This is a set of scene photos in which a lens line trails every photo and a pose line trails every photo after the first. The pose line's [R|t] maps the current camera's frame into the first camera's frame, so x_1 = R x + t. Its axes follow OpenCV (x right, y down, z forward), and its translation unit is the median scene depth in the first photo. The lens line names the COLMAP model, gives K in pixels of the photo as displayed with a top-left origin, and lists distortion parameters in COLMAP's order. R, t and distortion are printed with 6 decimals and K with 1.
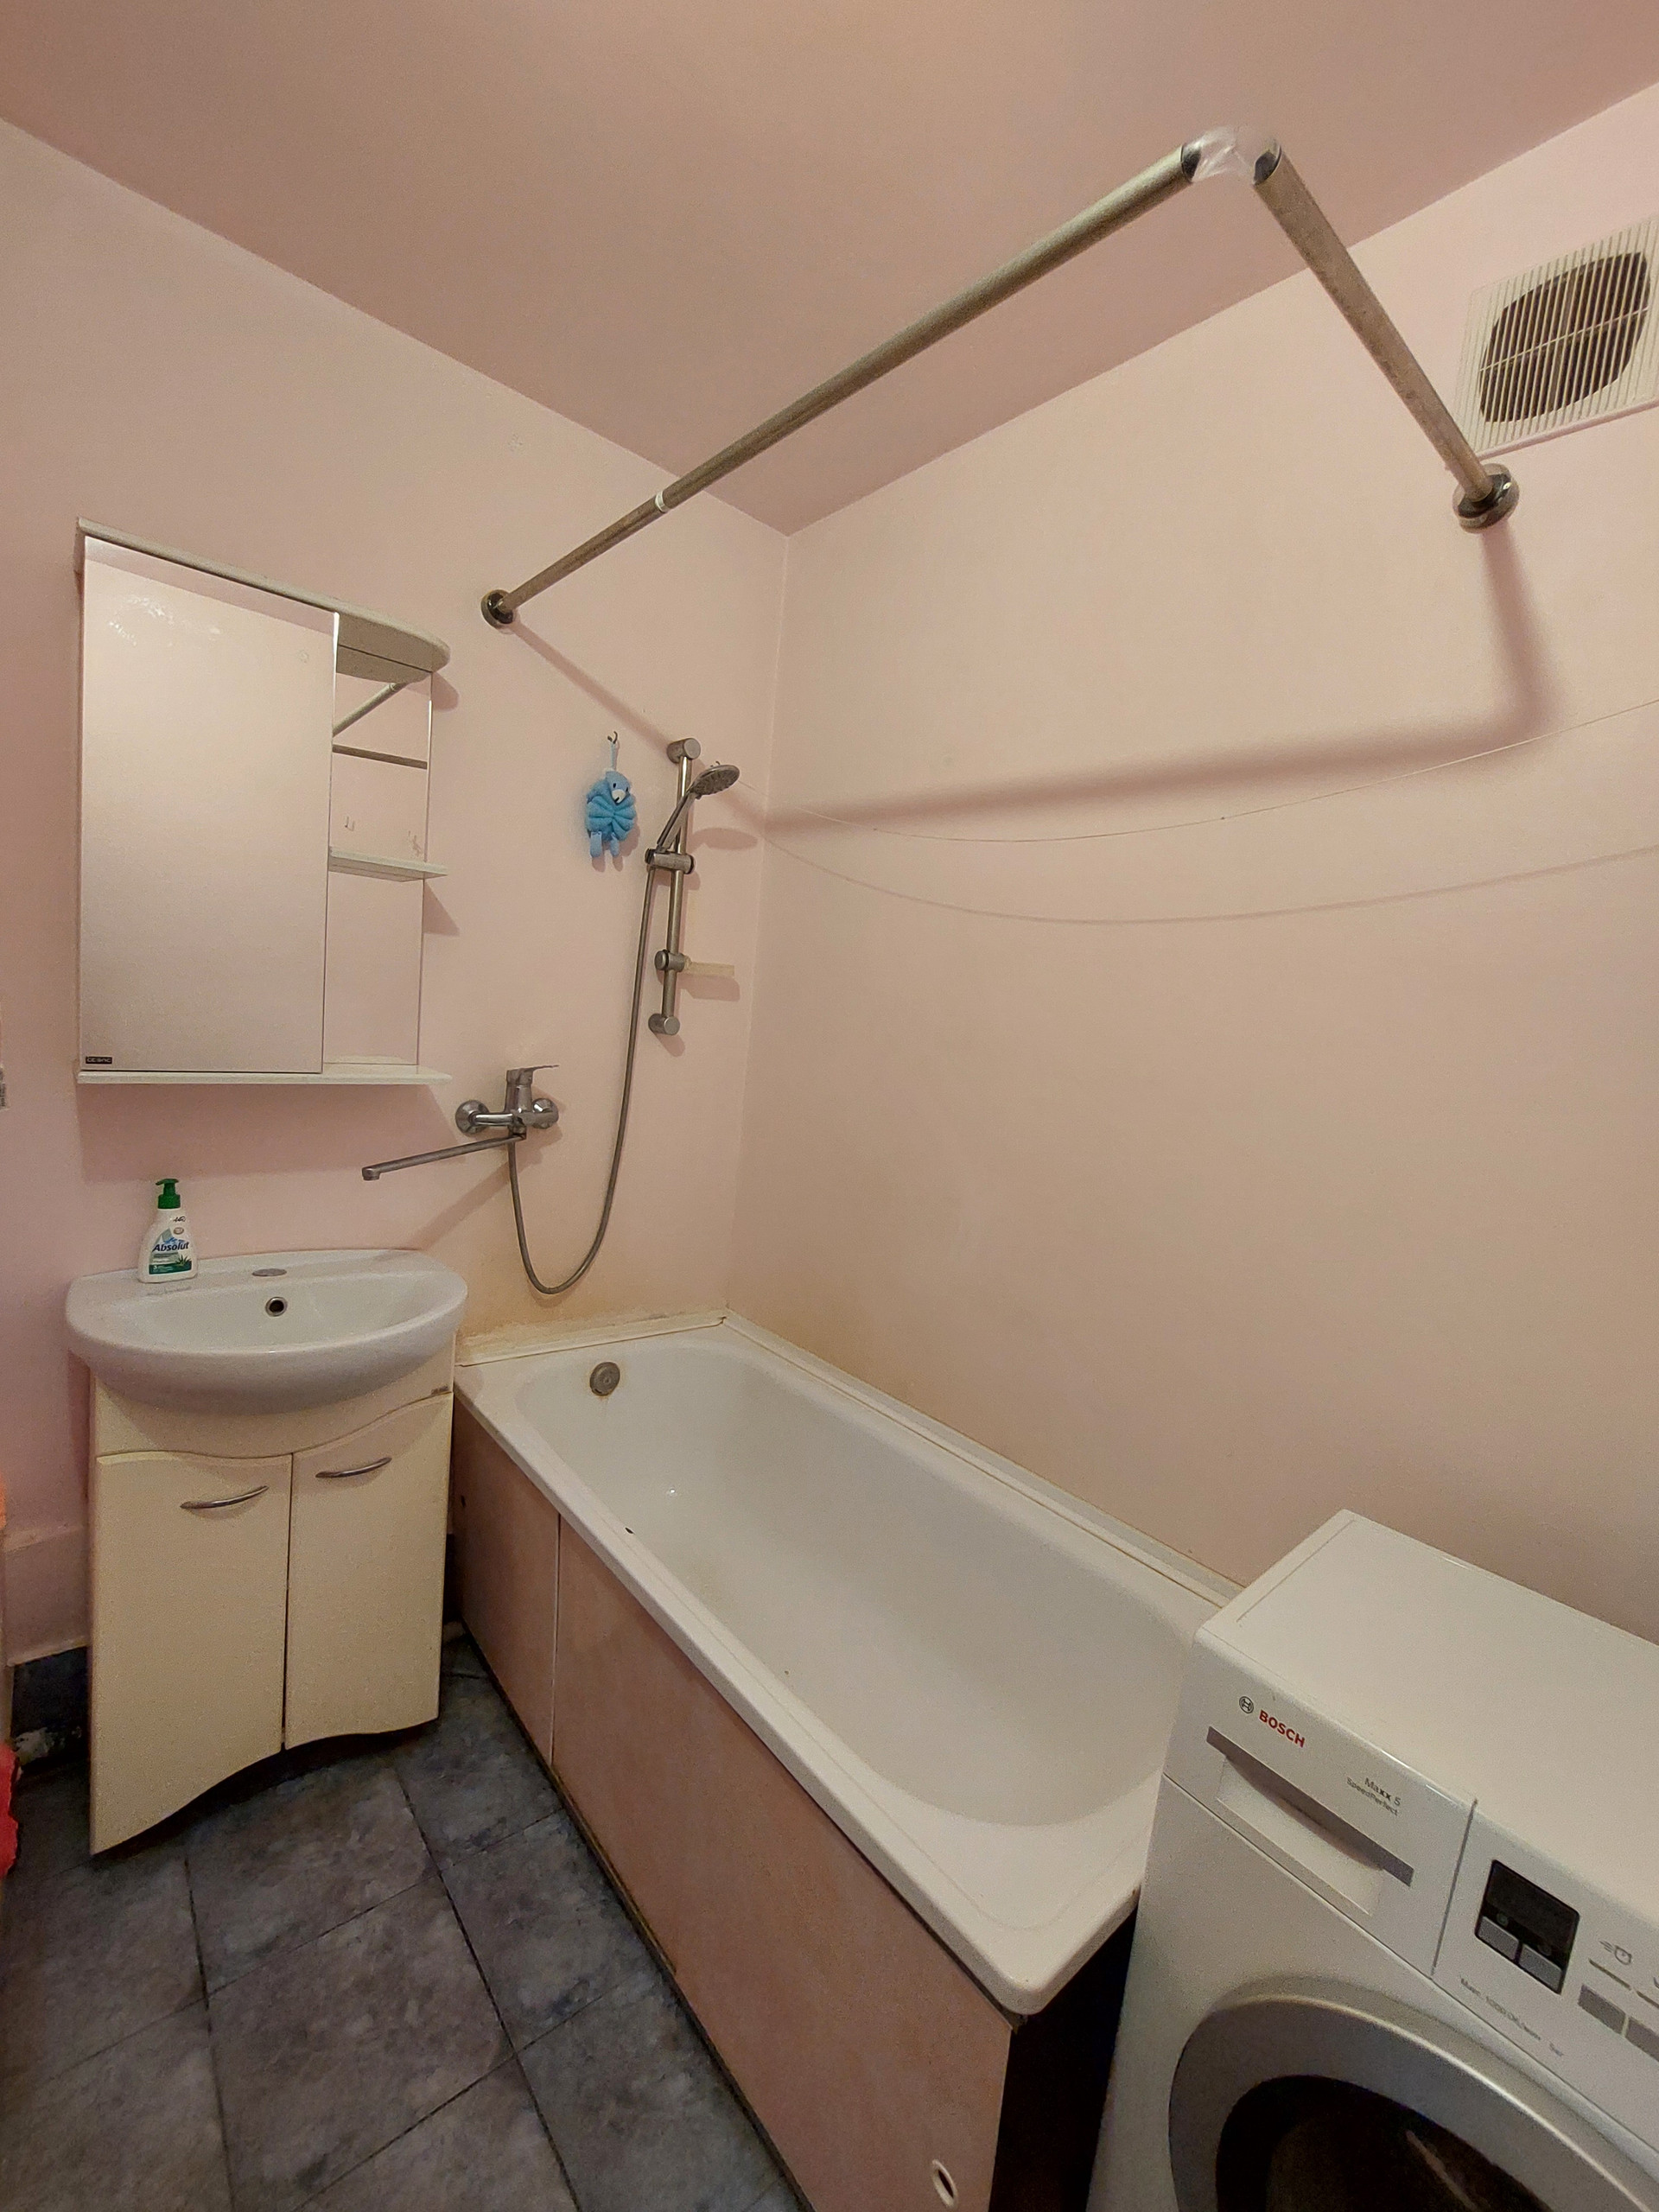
lens RADIAL K [[888.4, 0, 831.3], [0, 888.4, 1101.7], [0, 0, 1]] dist [-0.020209, 0.000640]
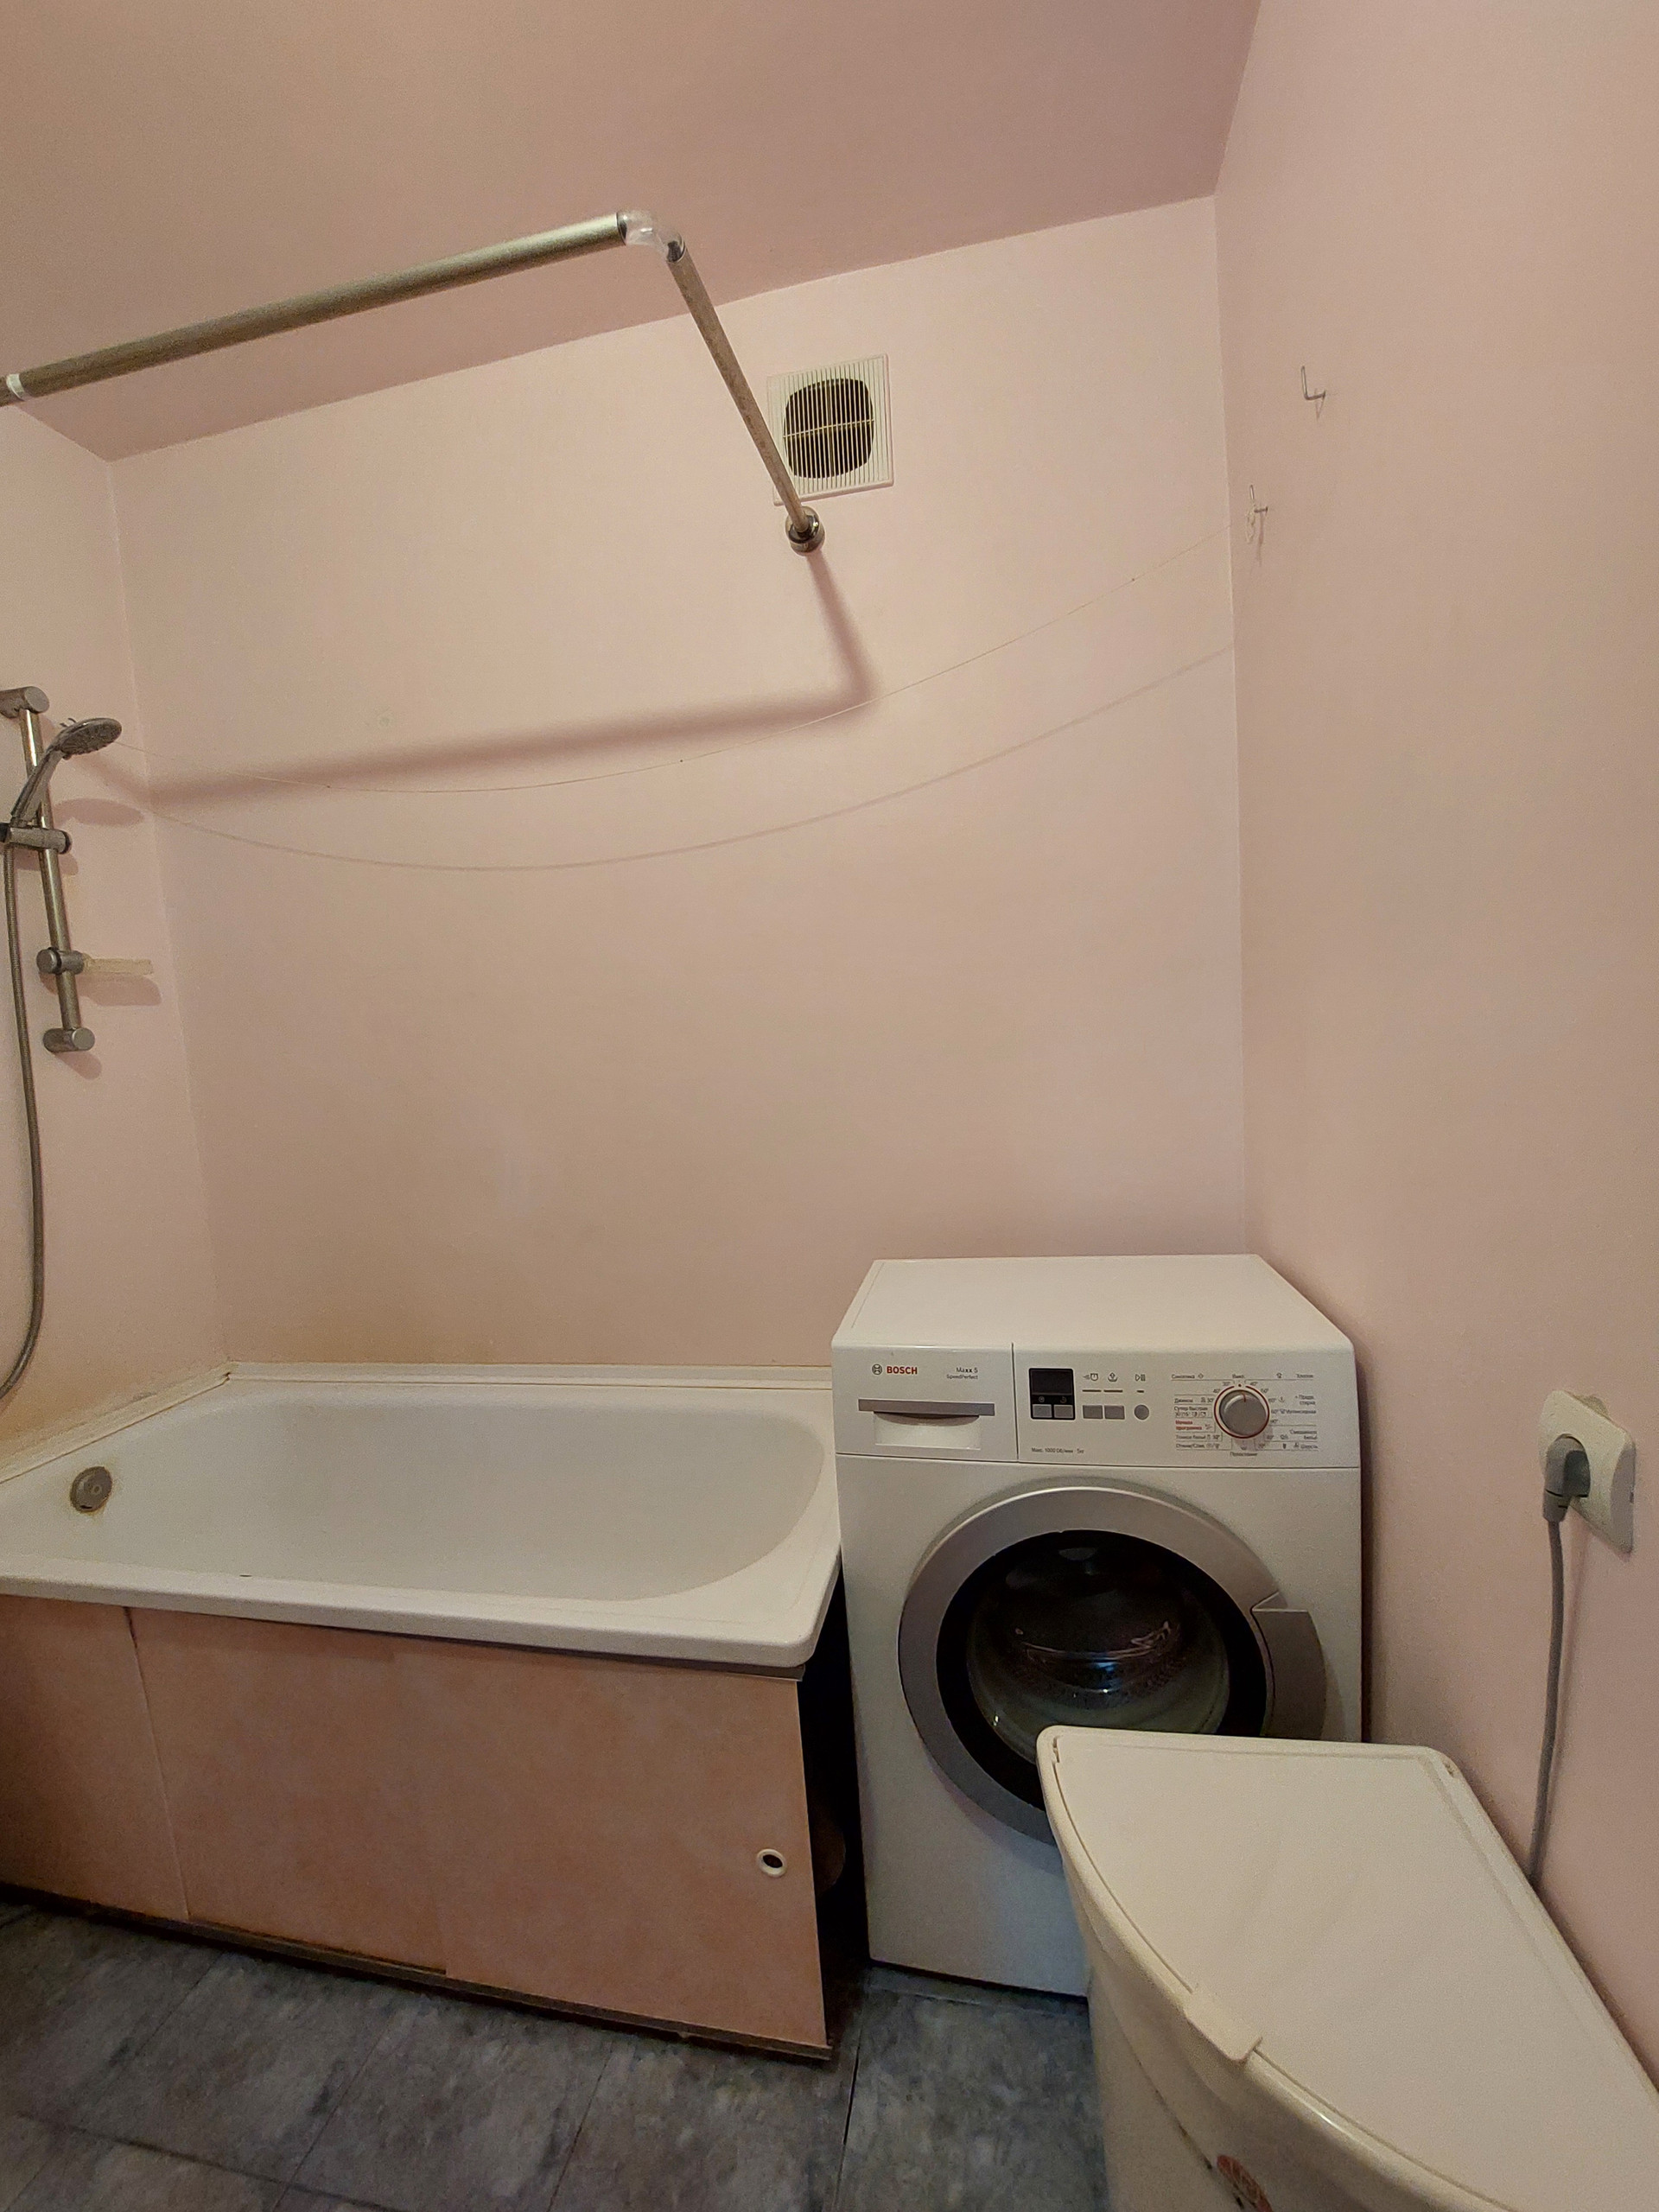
lens RADIAL K [[892.6, 0, 829.5], [0, 892.6, 1106.0], [0, 0, 1]] dist [-0.023393, 0.003408]
pose [[0.777385, -0.209372, 0.593158, -0.181521], [0.212760, 0.974921, 0.065286, 0.089106], [-0.591951, 0.075448, 0.802435, -0.069562]]
